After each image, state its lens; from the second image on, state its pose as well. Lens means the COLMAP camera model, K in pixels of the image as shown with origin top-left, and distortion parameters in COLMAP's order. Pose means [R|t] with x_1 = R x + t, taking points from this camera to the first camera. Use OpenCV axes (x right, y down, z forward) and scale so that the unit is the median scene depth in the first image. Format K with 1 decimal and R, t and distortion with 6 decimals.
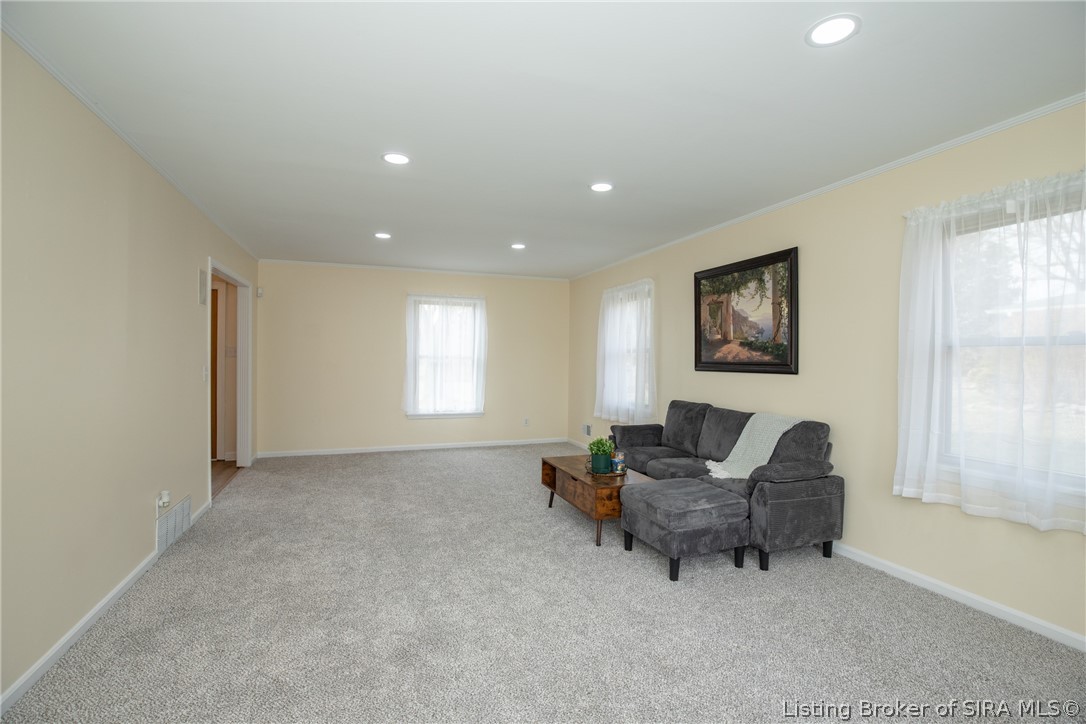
lens RADIAL K [[496.7, 0, 549.7], [0, 496.7, 363.0], [0, 0, 1]] dist [-0.034161, 0.002554]
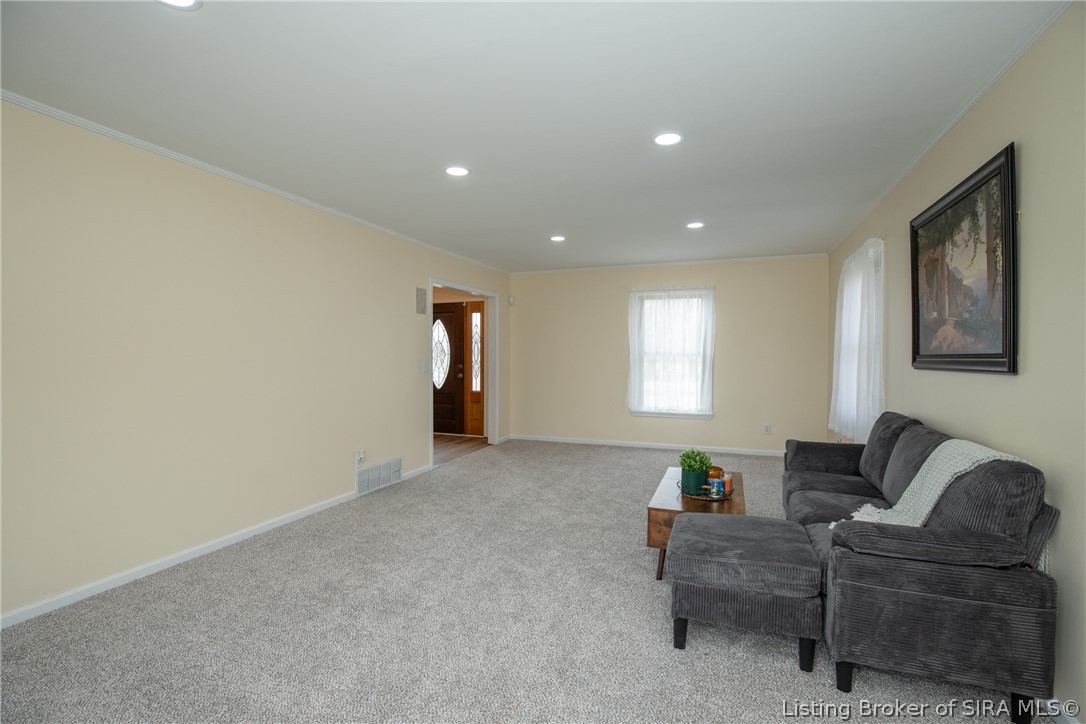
lens RADIAL K [[496.7, 0, 546.0], [0, 496.7, 363.5], [0, 0, 1]] dist [-0.034161, 0.002554]
pose [[0.746949, 0.002803, -0.664875, 0.411601], [-0.001258, 0.999995, 0.002802, 0.008565], [0.664880, -0.001257, 0.746949, 0.220078]]
